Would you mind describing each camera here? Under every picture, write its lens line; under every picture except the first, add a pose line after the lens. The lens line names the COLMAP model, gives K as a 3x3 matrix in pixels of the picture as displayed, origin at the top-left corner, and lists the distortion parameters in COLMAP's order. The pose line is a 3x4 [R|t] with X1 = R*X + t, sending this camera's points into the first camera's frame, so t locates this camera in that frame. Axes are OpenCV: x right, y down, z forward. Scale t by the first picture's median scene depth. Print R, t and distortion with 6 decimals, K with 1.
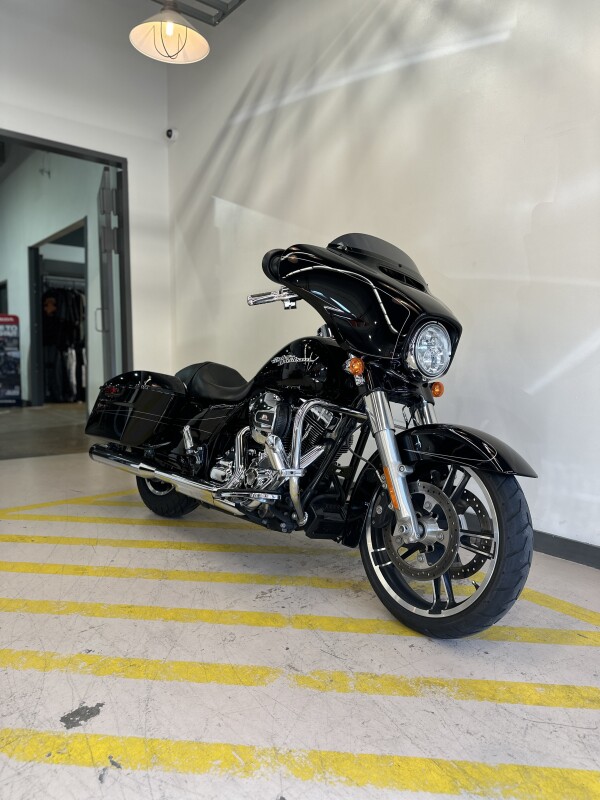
lens RADIAL K [[568.6, 0, 303.7], [0, 568.6, 401.6], [0, 0, 1]] dist [0.002768, -0.007612]
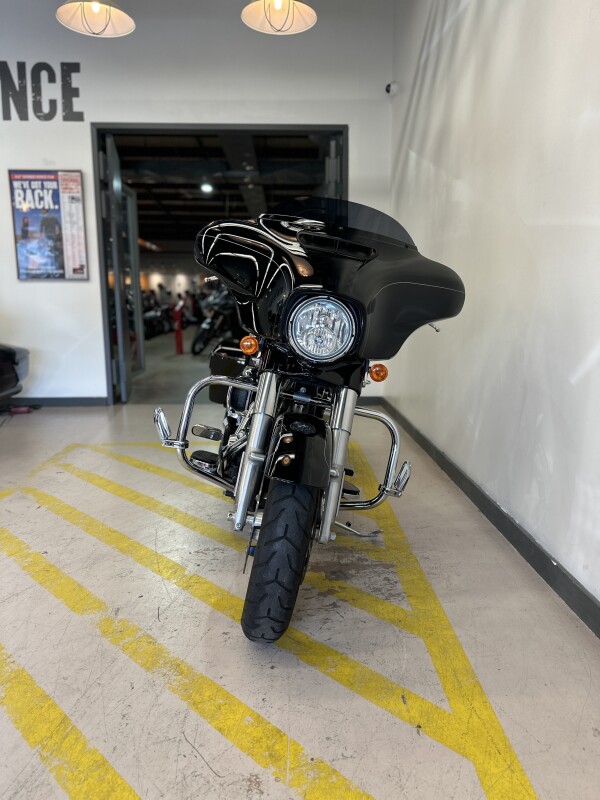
lens RADIAL K [[568.6, 0, 303.7], [0, 568.6, 401.6], [0, 0, 1]] dist [0.002768, -0.007612]
pose [[0.776697, 0.091649, -0.623171, 0.958463], [-0.038186, 0.994389, 0.098649, -0.081753], [0.628716, -0.052824, 0.775839, 0.369621]]
